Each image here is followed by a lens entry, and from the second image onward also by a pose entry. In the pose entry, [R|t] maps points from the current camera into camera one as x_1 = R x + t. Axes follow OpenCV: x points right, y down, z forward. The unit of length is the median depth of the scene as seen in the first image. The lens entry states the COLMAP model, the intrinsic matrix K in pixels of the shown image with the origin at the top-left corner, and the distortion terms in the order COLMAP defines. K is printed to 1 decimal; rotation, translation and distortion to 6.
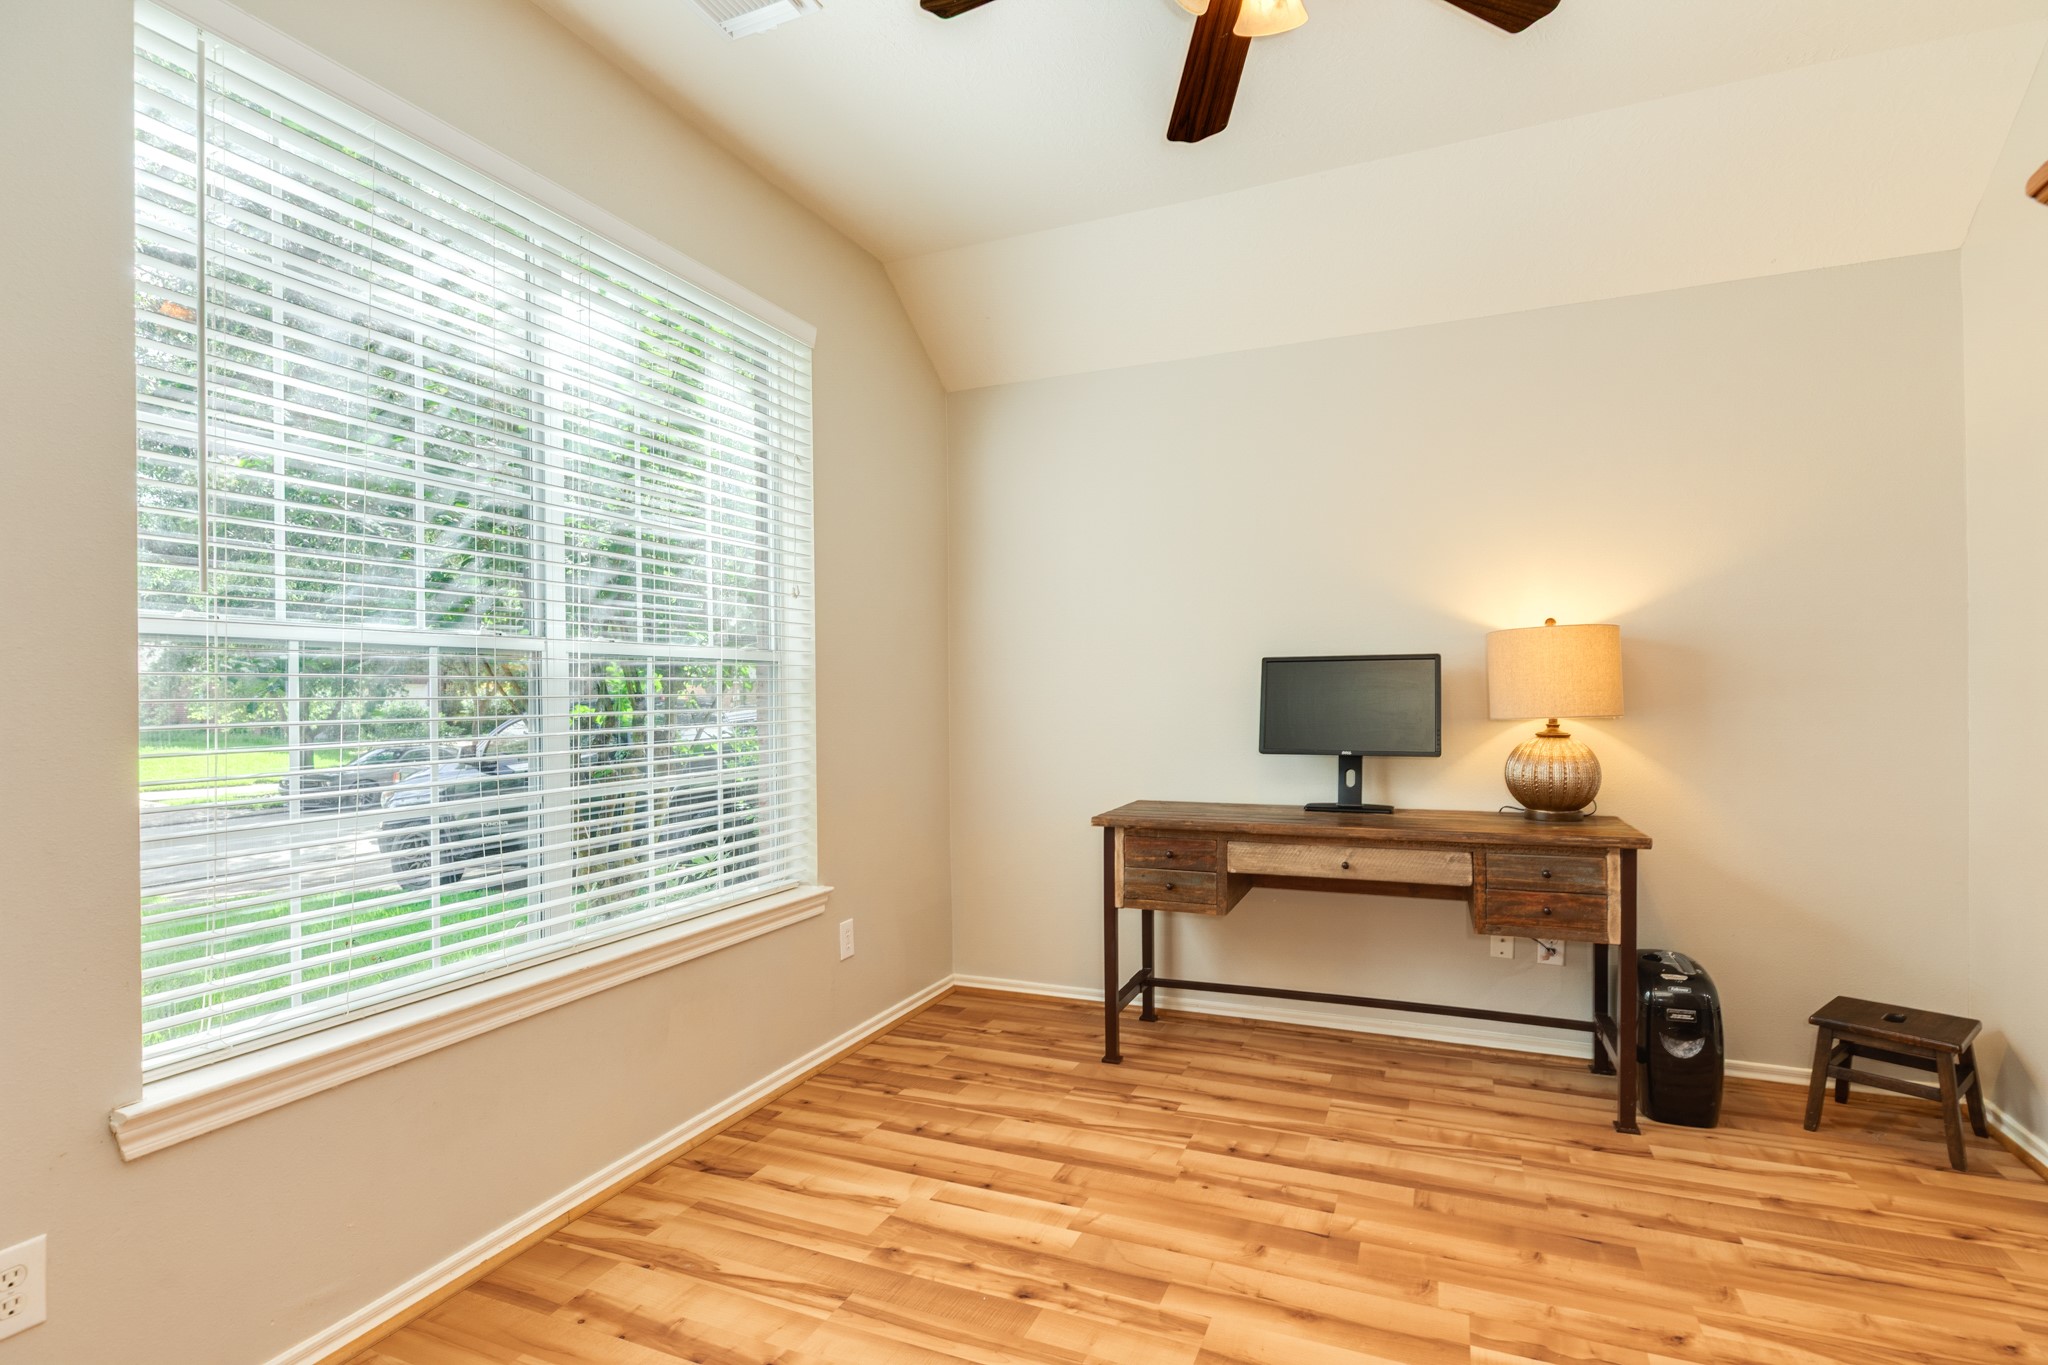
lens RADIAL K [[1054.9, 0, 1013.6], [0, 1054.9, 701.5], [0, 0, 1]] dist [0.001509, 0.000417]
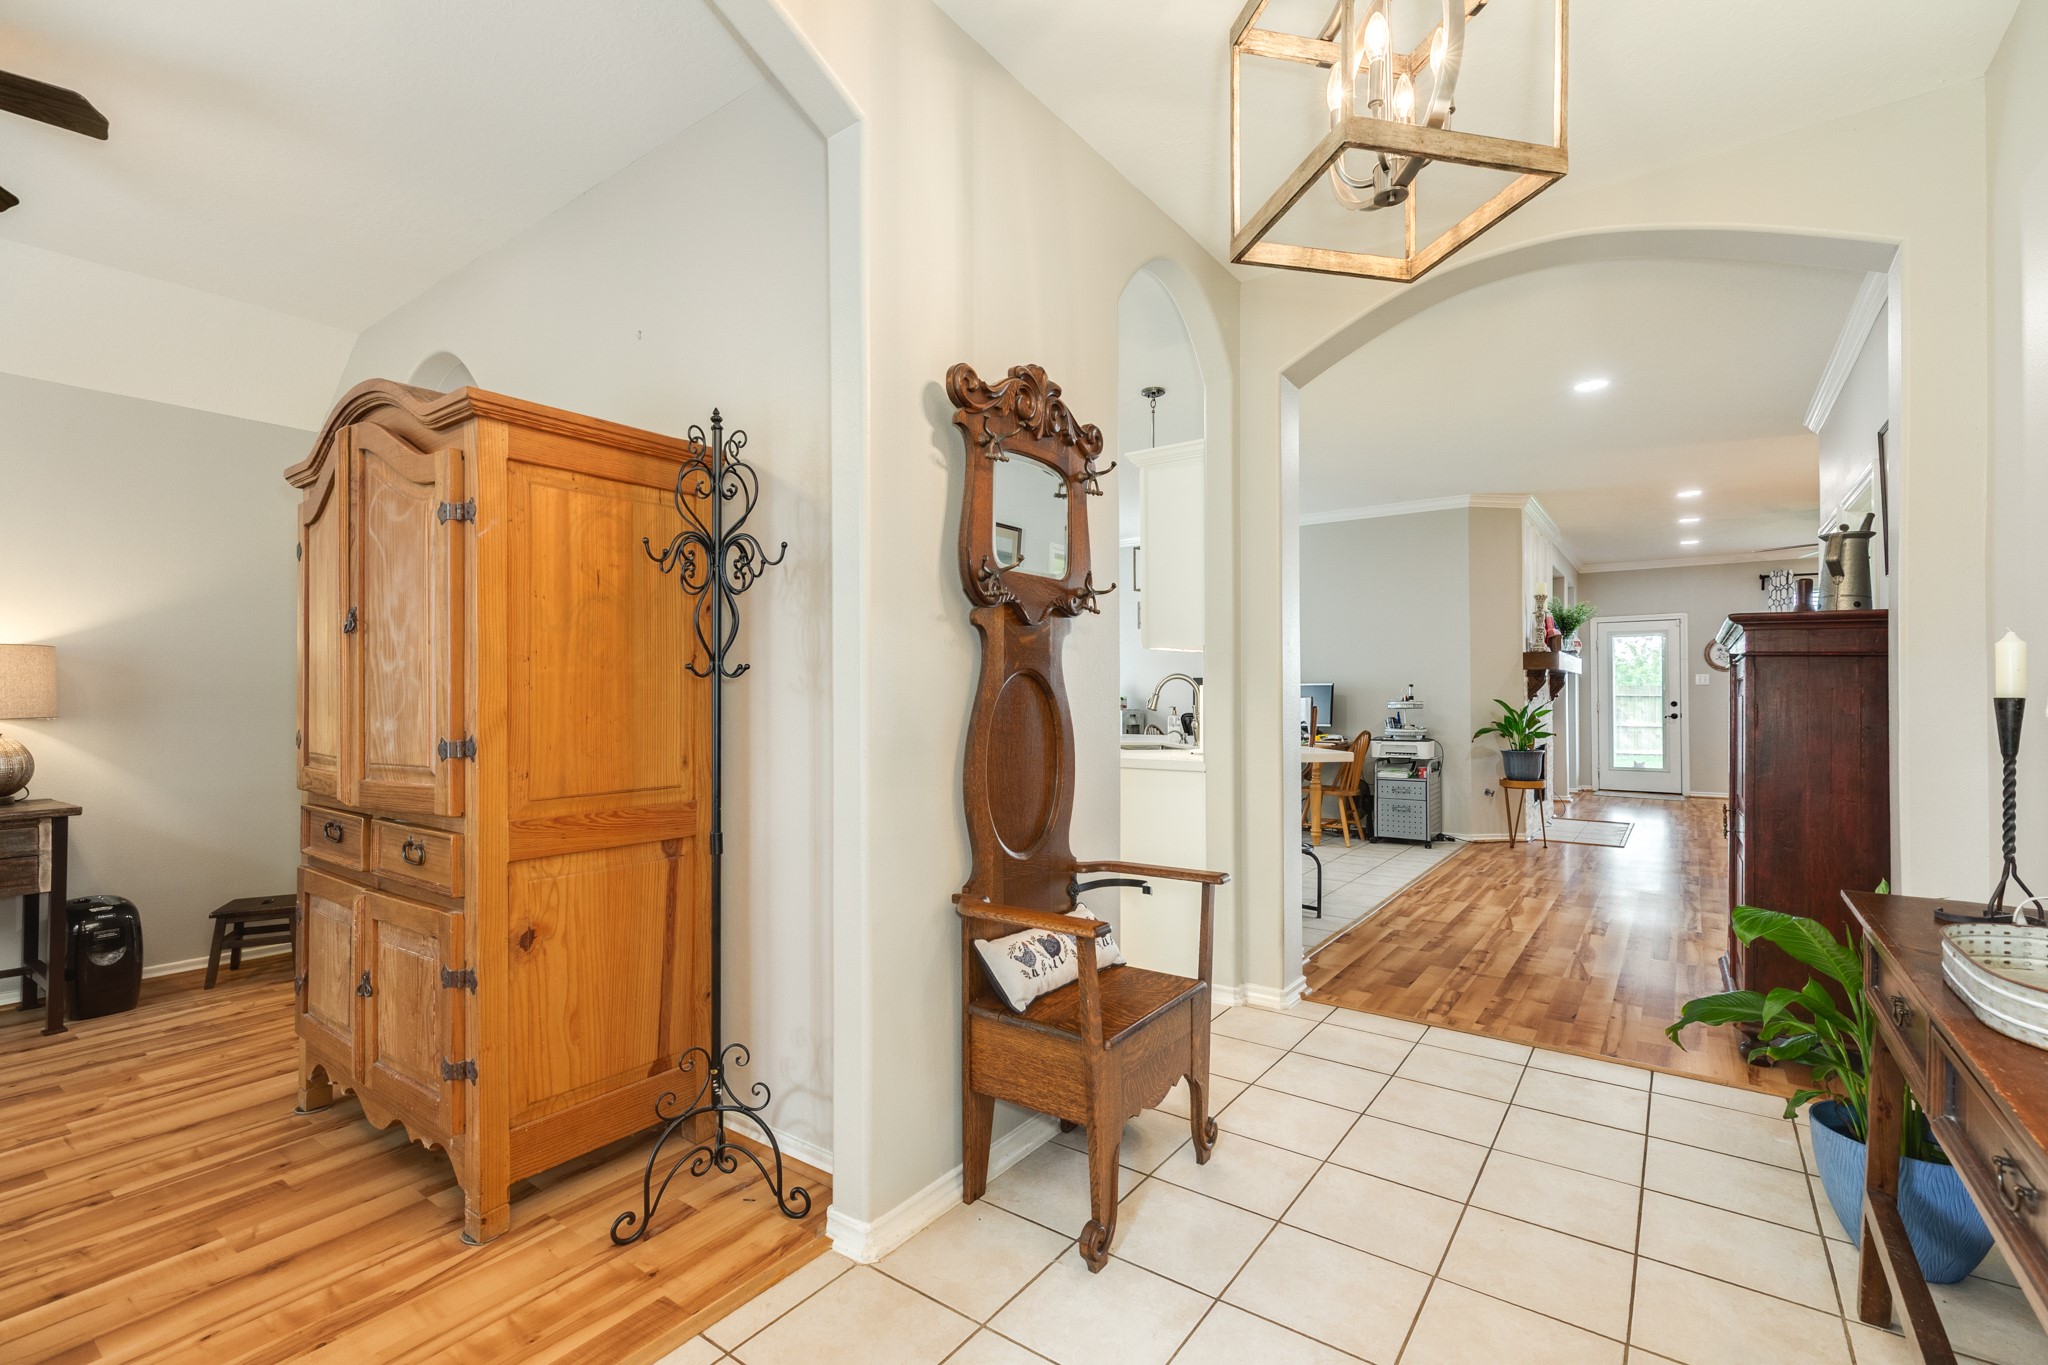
lens RADIAL K [[907.6, 0, 1024.0], [0, 907.6, 682.5], [0, 0, 1]] dist [0.001747, -0.000224]
pose [[0.233495, 0.018644, 0.972179, -0.246130], [0.004382, 0.999786, -0.020226, -0.001281], [-0.972348, 0.008983, 0.233364, -0.442035]]
